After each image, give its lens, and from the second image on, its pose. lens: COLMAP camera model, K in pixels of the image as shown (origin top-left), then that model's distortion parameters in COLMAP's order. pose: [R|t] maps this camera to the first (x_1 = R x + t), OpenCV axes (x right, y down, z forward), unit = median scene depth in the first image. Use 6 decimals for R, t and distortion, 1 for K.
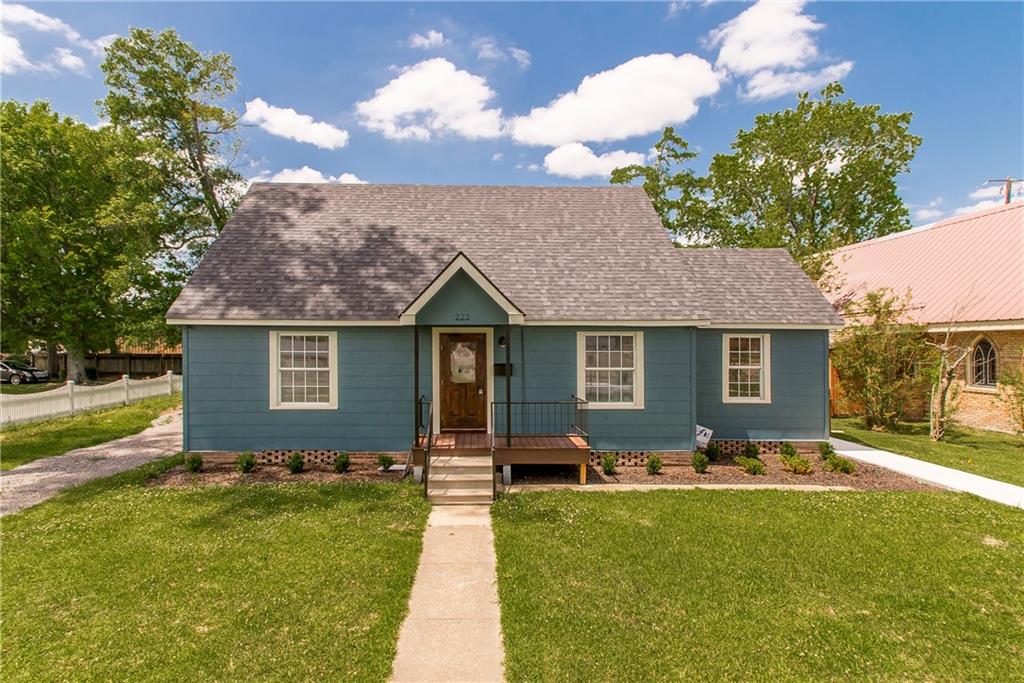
lens RADIAL K [[483.3, 0, 472.4], [0, 483.3, 358.5], [0, 0, 1]] dist [-0.000802, -0.000326]
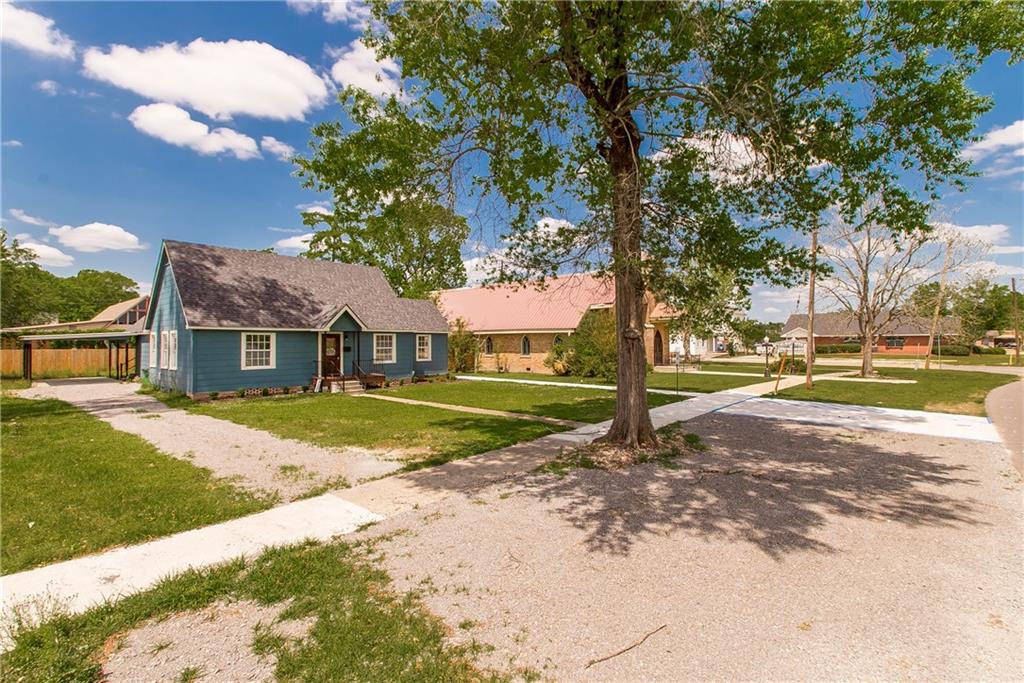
lens RADIAL K [[442.8, 0, 518.1], [0, 442.8, 339.6], [0, 0, 1]] dist [0.001654, -0.000044]
pose [[0.657500, -0.002754, 0.753450, -0.890311], [0.023191, 0.999593, -0.016585, 0.028102], [-0.753098, 0.028378, 0.657296, -0.953226]]
